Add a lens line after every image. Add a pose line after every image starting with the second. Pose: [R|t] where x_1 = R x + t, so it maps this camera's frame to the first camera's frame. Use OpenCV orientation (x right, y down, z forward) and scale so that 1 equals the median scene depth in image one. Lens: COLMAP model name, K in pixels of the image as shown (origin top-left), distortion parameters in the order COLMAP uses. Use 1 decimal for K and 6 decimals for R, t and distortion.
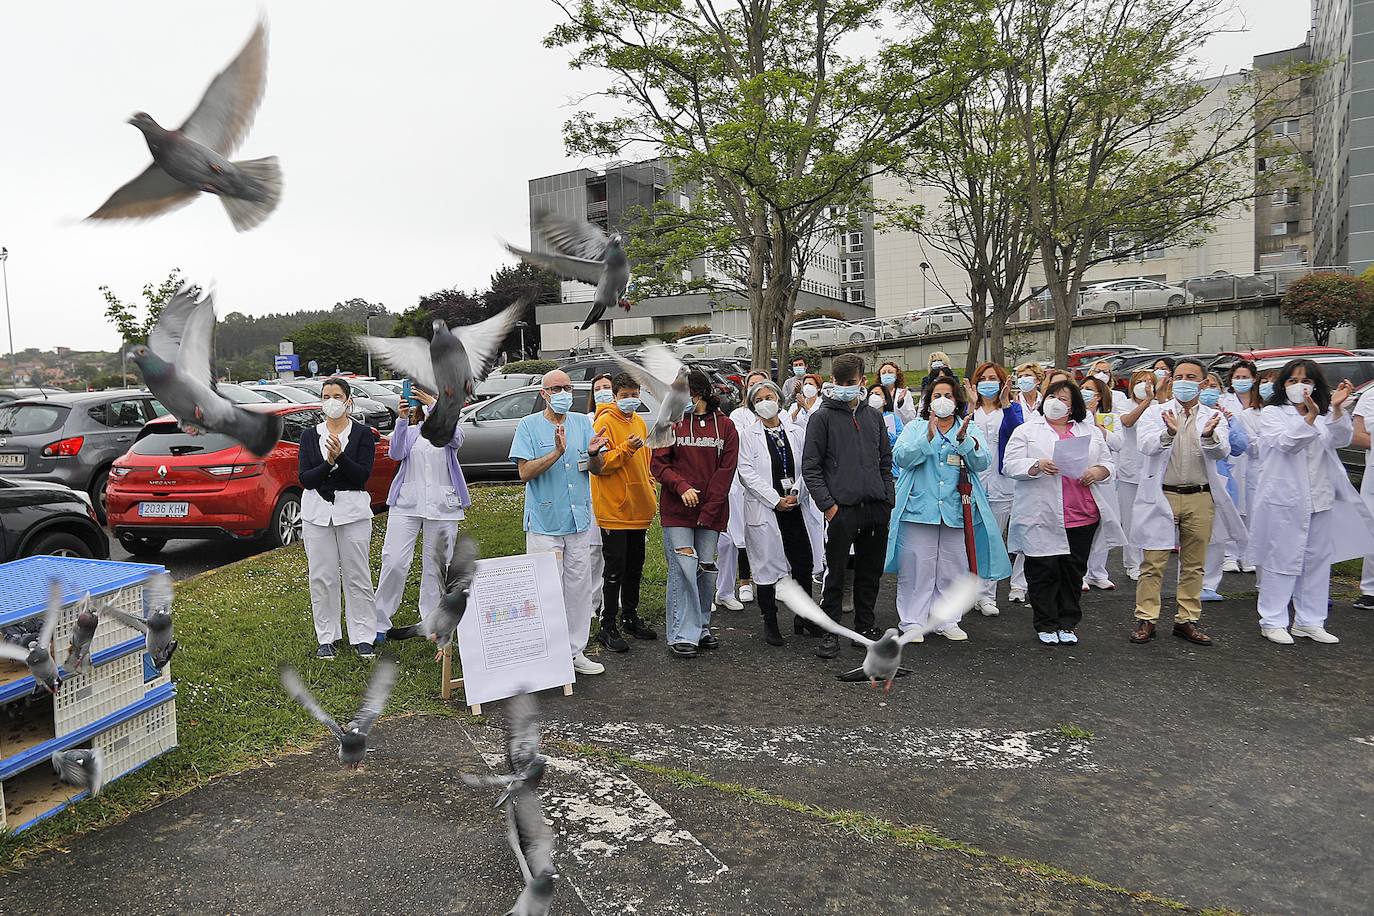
lens RADIAL K [[963.4, 0, 574.5], [0, 963.4, 489.4], [0, 0, 1]] dist [-0.087824, 0.049354]
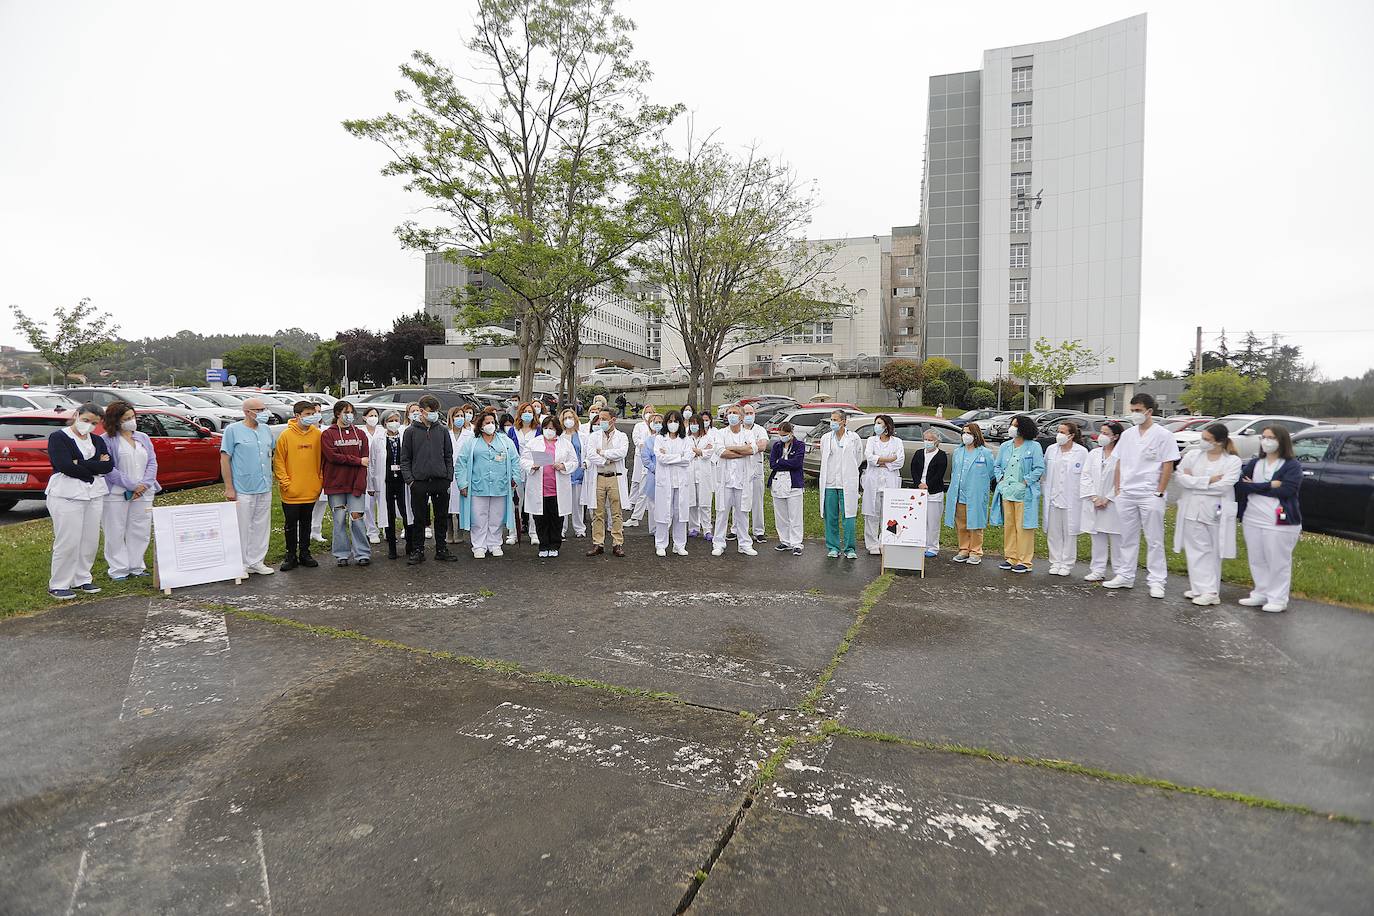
lens RADIAL K [[677.7, 0, 674.6], [0, 677.7, 459.6], [0, 0, 1]] dist [-0.080814, 0.042951]
pose [[0.953240, 0.028448, 0.300874, 0.351402], [-0.018467, 0.999182, -0.035967, 0.015555], [-0.301651, 0.028729, 0.952985, -0.351755]]
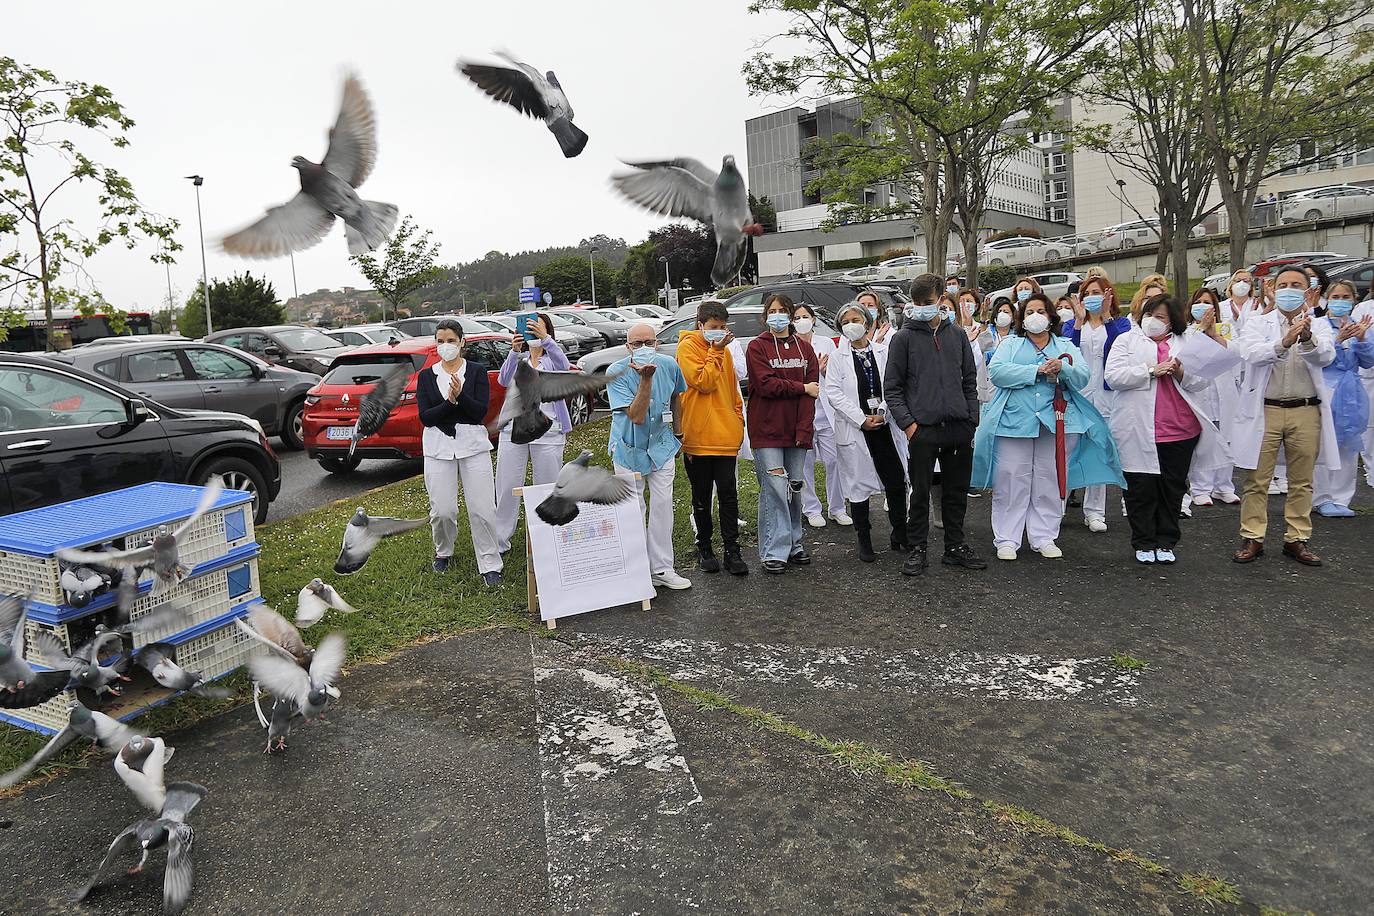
lens RADIAL K [[877.2, 0, 685.5], [0, 877.2, 418.4], [0, 0, 1]] dist [-0.085903, 0.047970]
pose [[0.991741, -0.014656, -0.127419, 0.147376], [0.016767, 0.999739, 0.015506, -0.008254], [0.127159, -0.017514, 0.991728, 0.058369]]
